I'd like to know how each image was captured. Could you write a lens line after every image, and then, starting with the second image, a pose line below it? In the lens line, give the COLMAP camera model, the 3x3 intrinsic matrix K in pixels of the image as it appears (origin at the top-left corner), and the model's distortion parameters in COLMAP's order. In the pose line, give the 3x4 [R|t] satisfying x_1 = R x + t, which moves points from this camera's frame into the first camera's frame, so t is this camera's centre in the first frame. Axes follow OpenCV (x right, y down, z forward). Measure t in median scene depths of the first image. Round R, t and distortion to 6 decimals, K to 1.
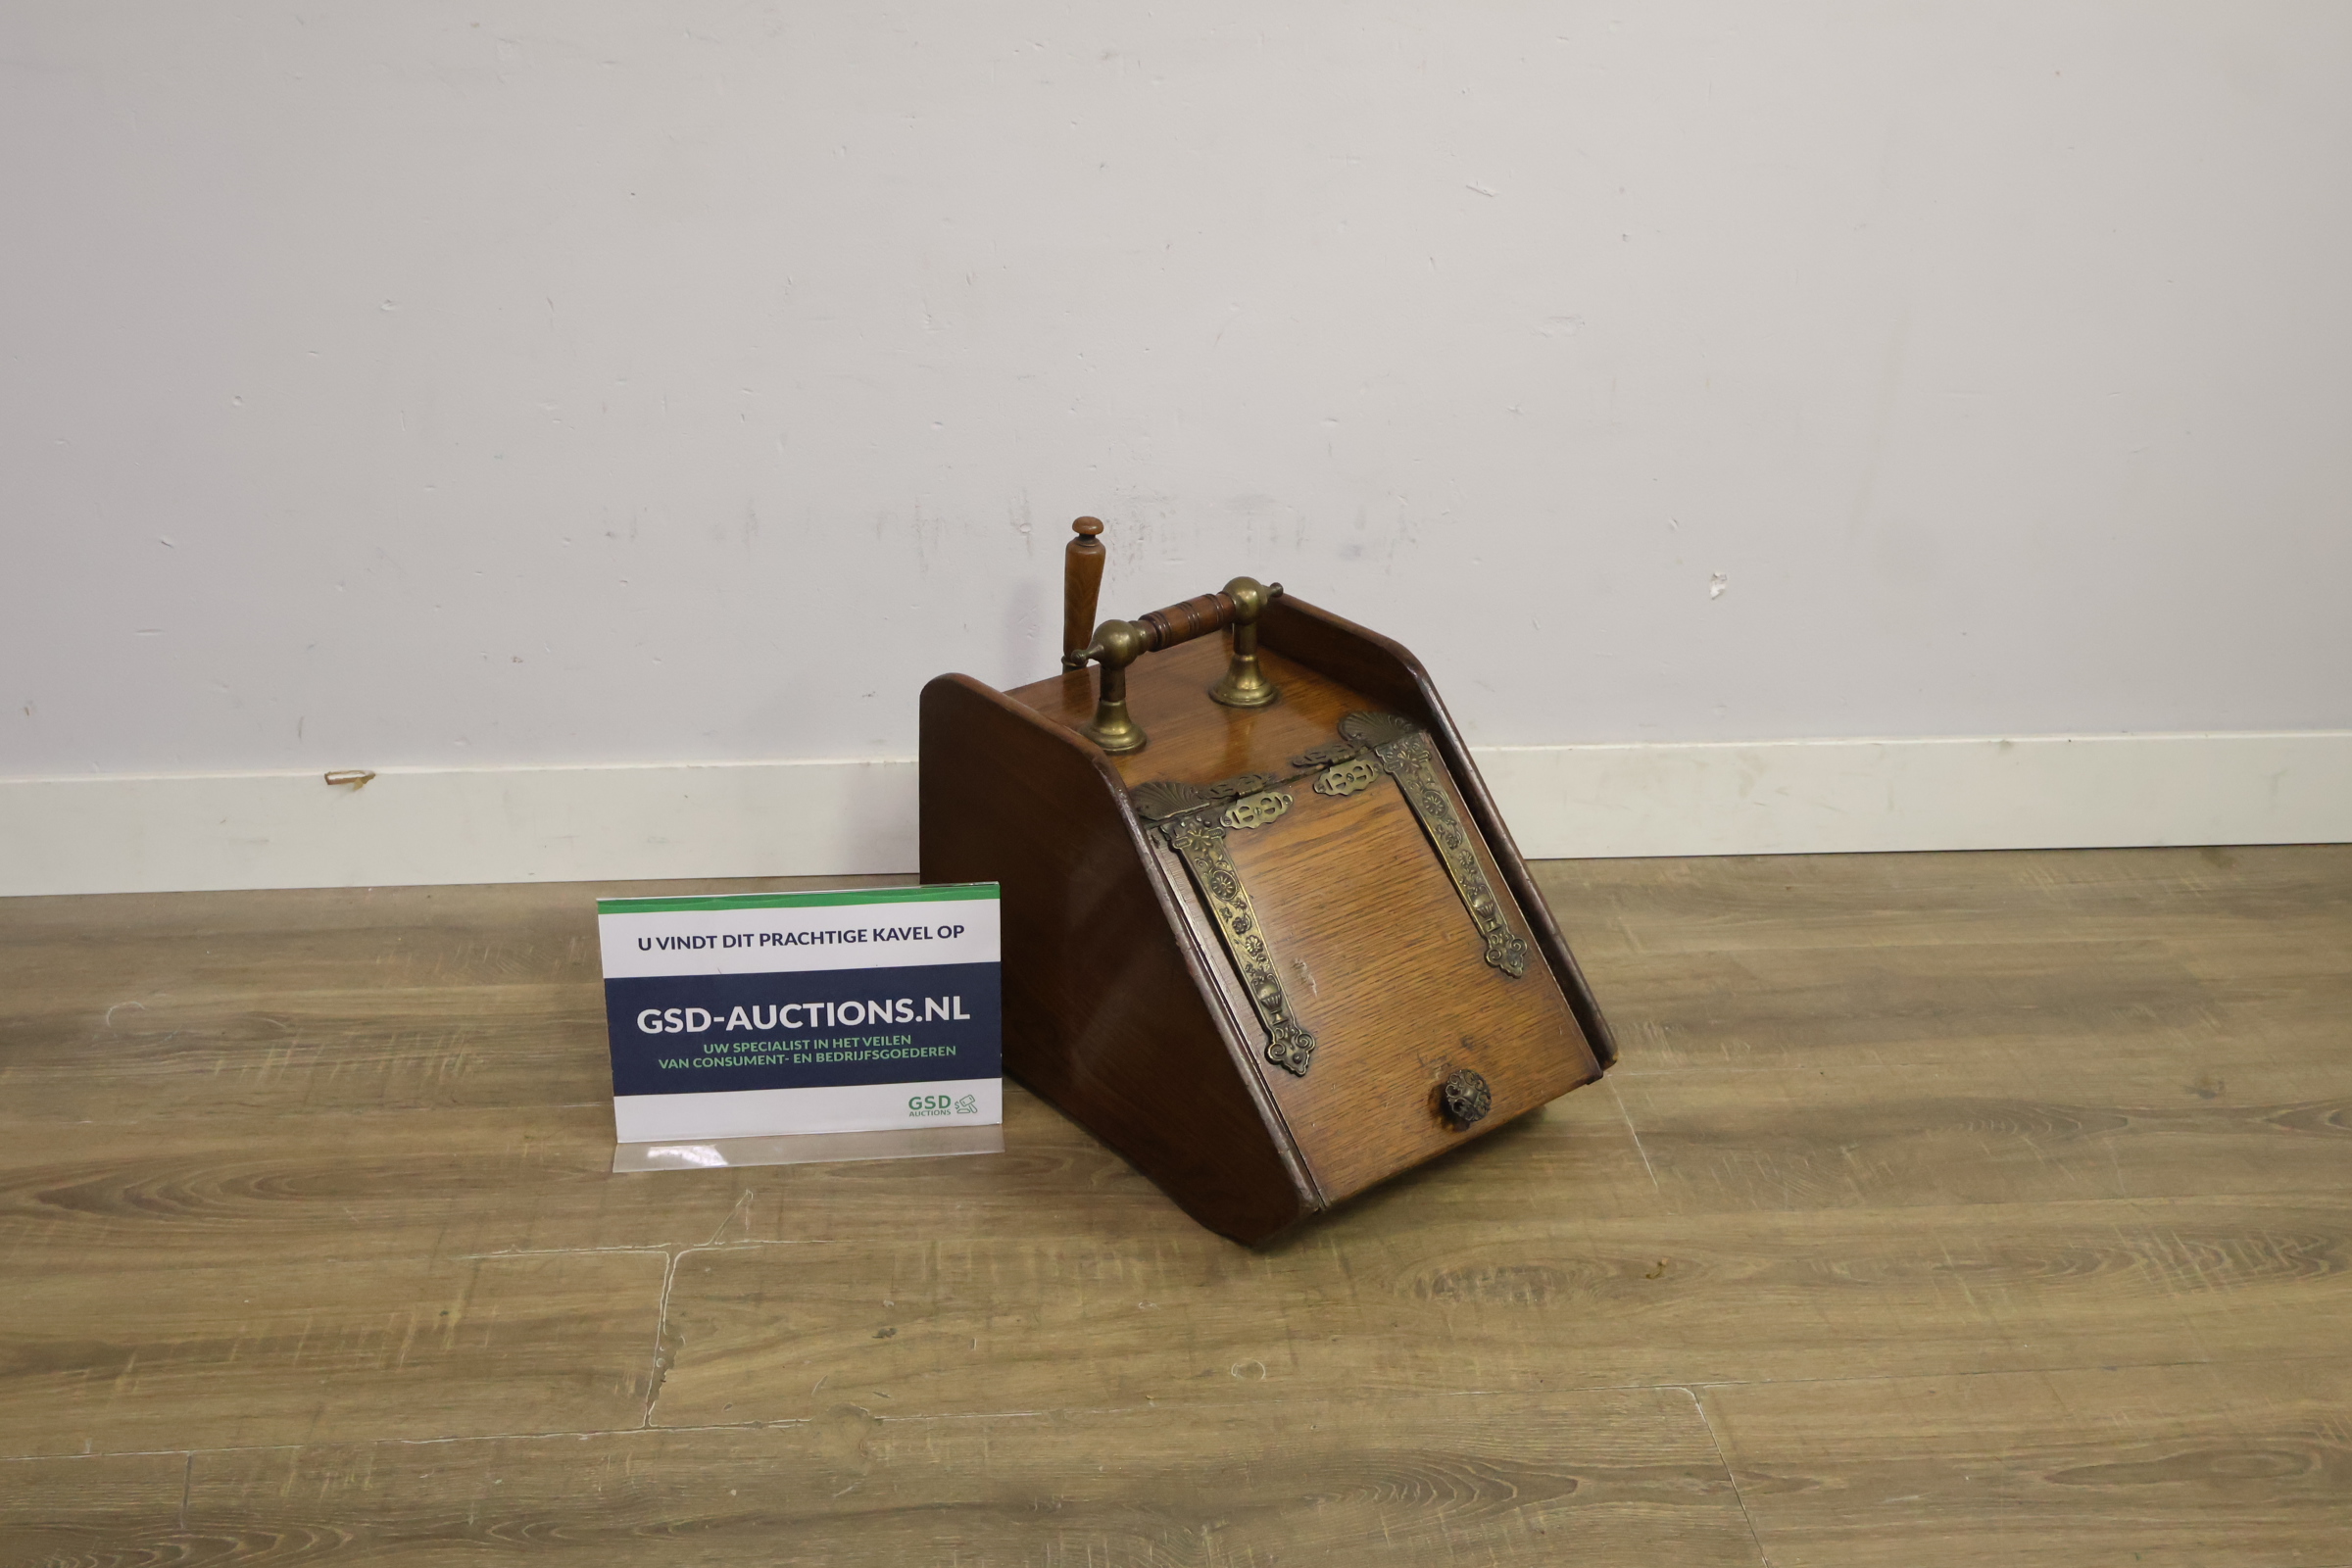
lens RADIAL K [[2456.9, 0, 1175.2], [0, 2456.9, 791.2], [0, 0, 1]] dist [-0.008373, 0.000000]
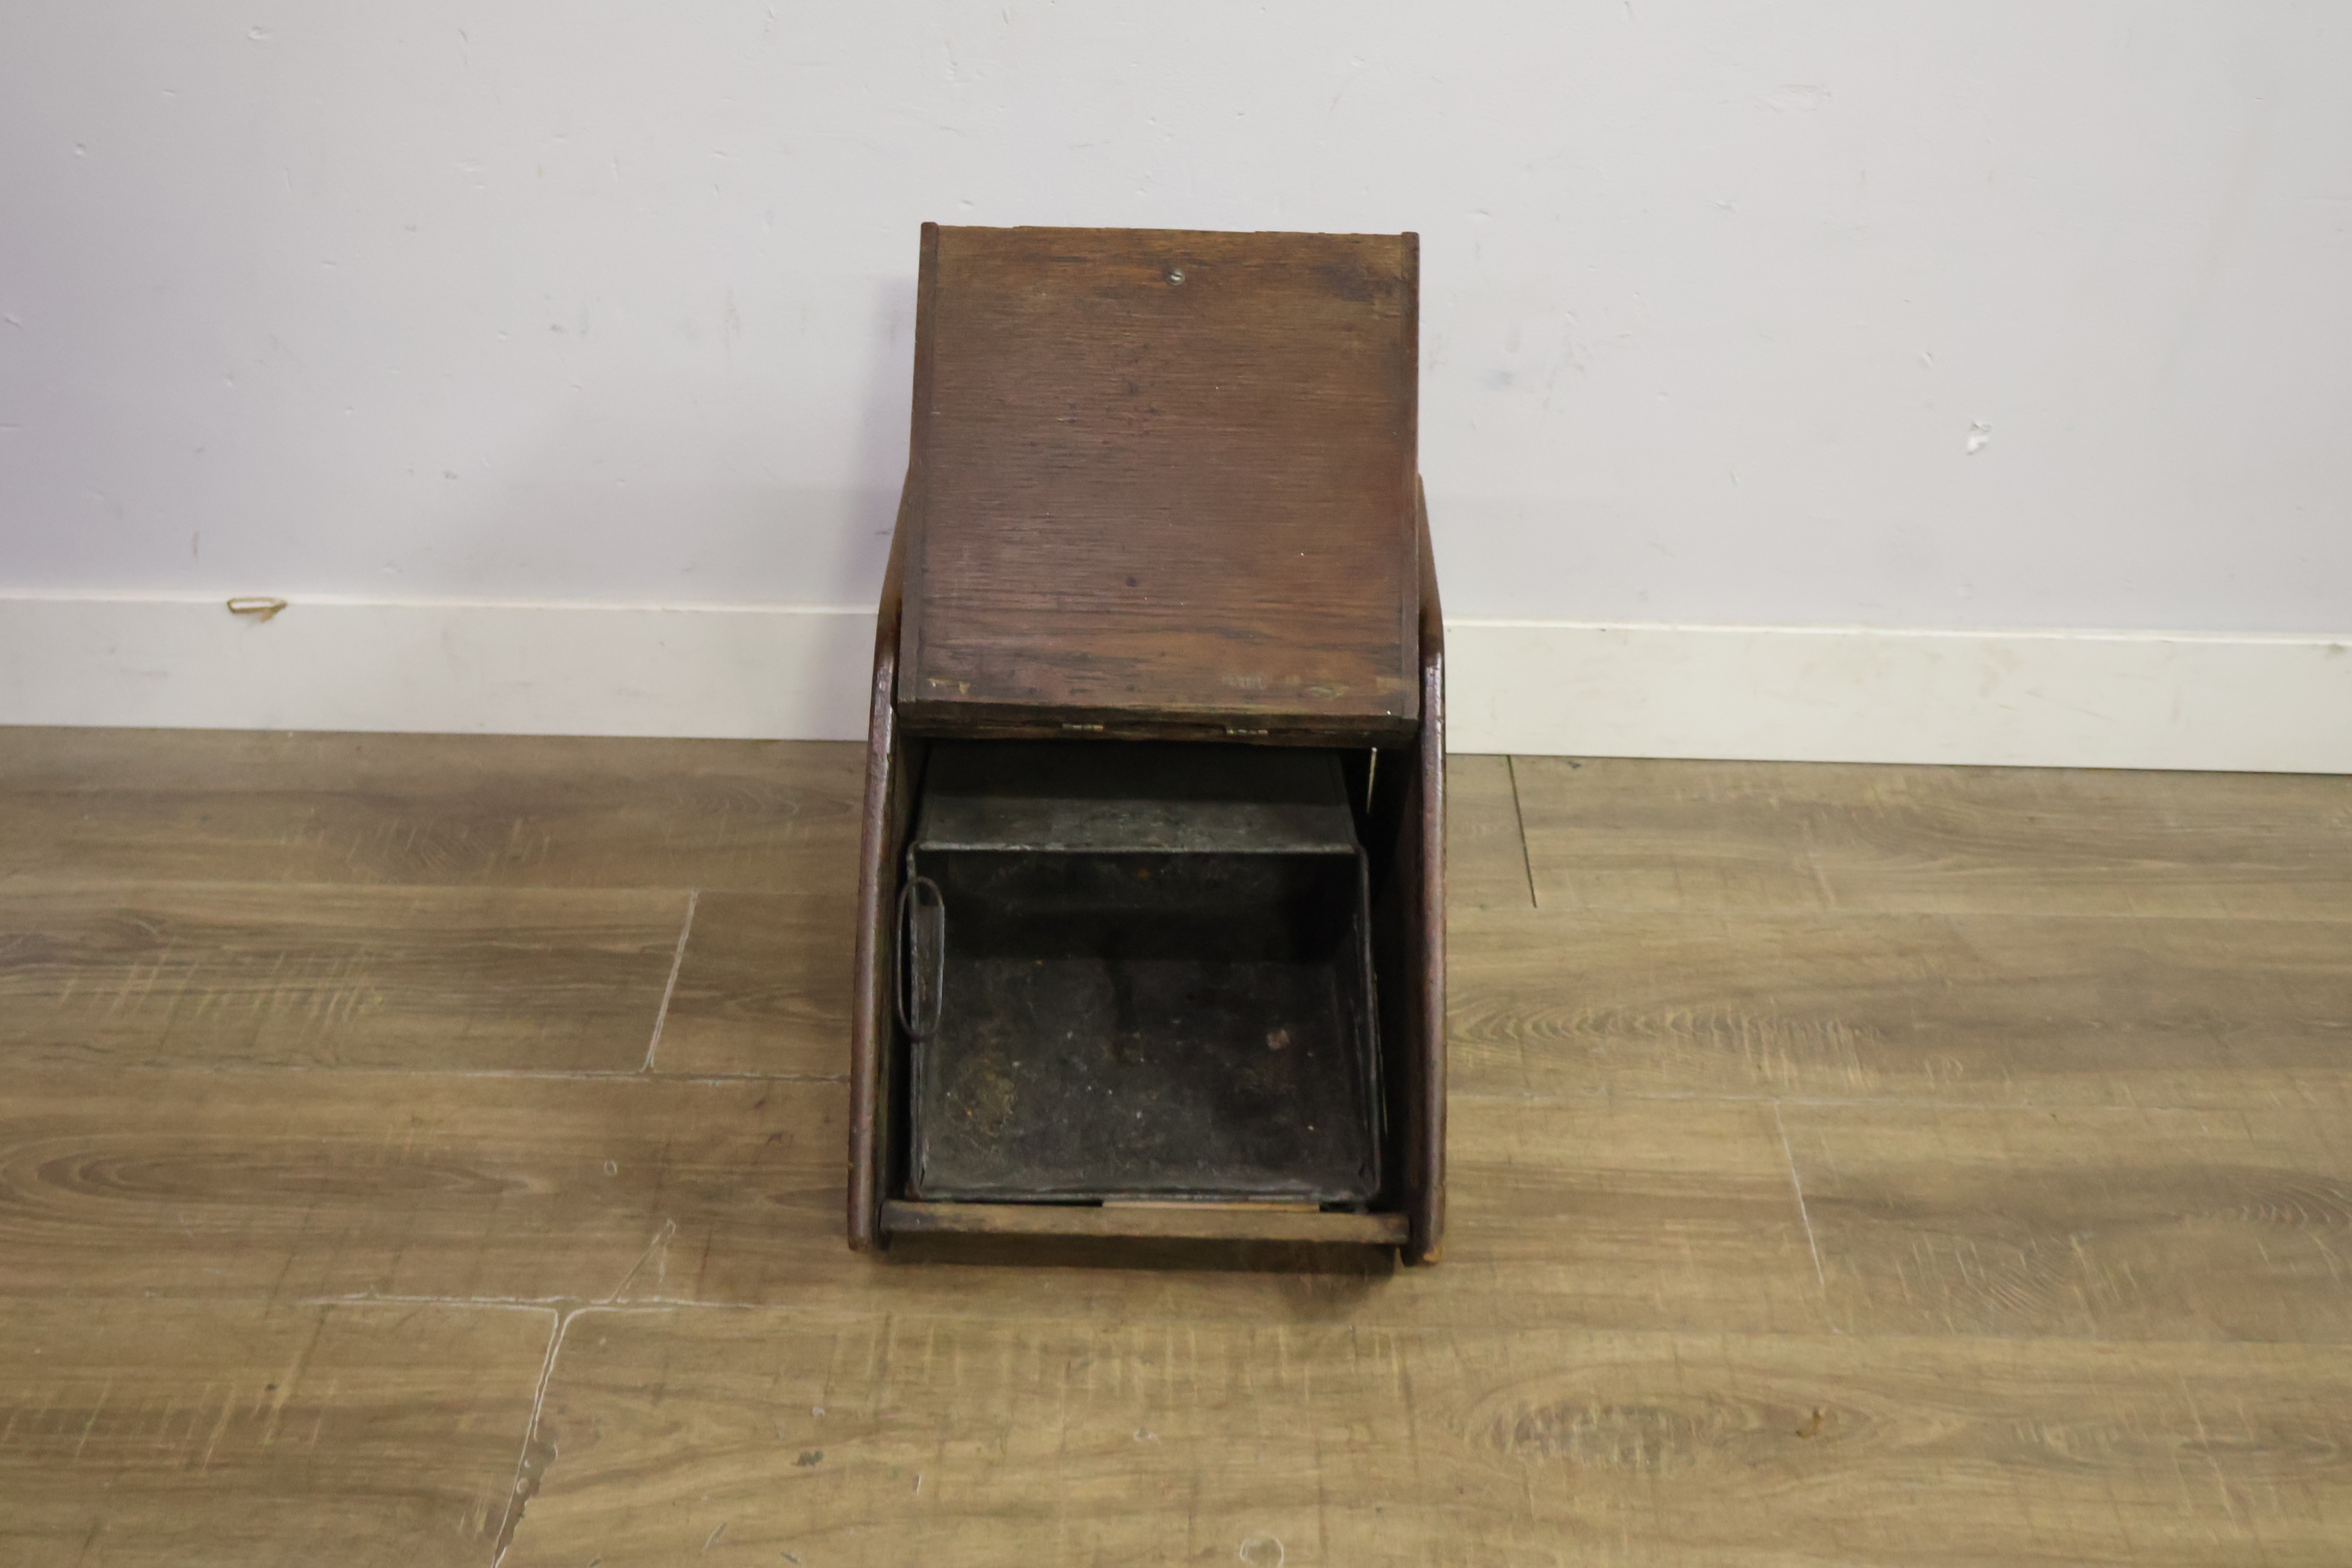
lens RADIAL K [[2456.9, 0, 1167.8], [0, 2456.9, 781.8], [0, 0, 1]] dist [-0.008373, 0.000000]
pose [[0.995245, 0.055636, -0.079952, 0.045540], [-0.040969, 0.983787, 0.174599, -0.129098], [0.088370, -0.170494, 0.981388, 0.260601]]
